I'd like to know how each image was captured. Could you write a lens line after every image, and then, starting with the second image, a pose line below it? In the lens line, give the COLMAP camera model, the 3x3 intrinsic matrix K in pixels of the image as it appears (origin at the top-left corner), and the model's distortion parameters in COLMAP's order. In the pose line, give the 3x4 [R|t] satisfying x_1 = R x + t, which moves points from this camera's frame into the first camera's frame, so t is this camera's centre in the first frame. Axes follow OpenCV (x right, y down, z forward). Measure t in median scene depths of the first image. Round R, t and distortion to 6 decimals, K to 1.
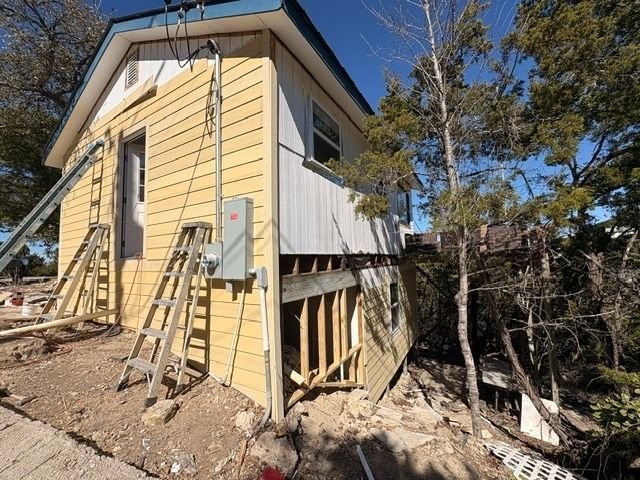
lens RADIAL K [[256.5, 0, 319.6], [0, 256.5, 239.7], [0, 0, 1]] dist [-0.001654, 0.000260]
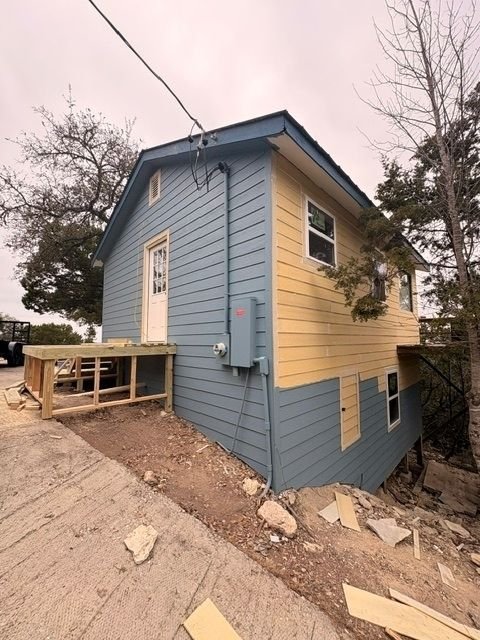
lens RADIAL K [[256.5, 0, 241.9], [0, 256.5, 320.2], [0, 0, 1]] dist [-0.001654, 0.000260]
pose [[0.967852, 0.007085, -0.251420, -0.021862], [-0.008160, 0.999961, -0.003234, -0.037517], [0.251388, 0.005182, 0.967873, -0.099184]]
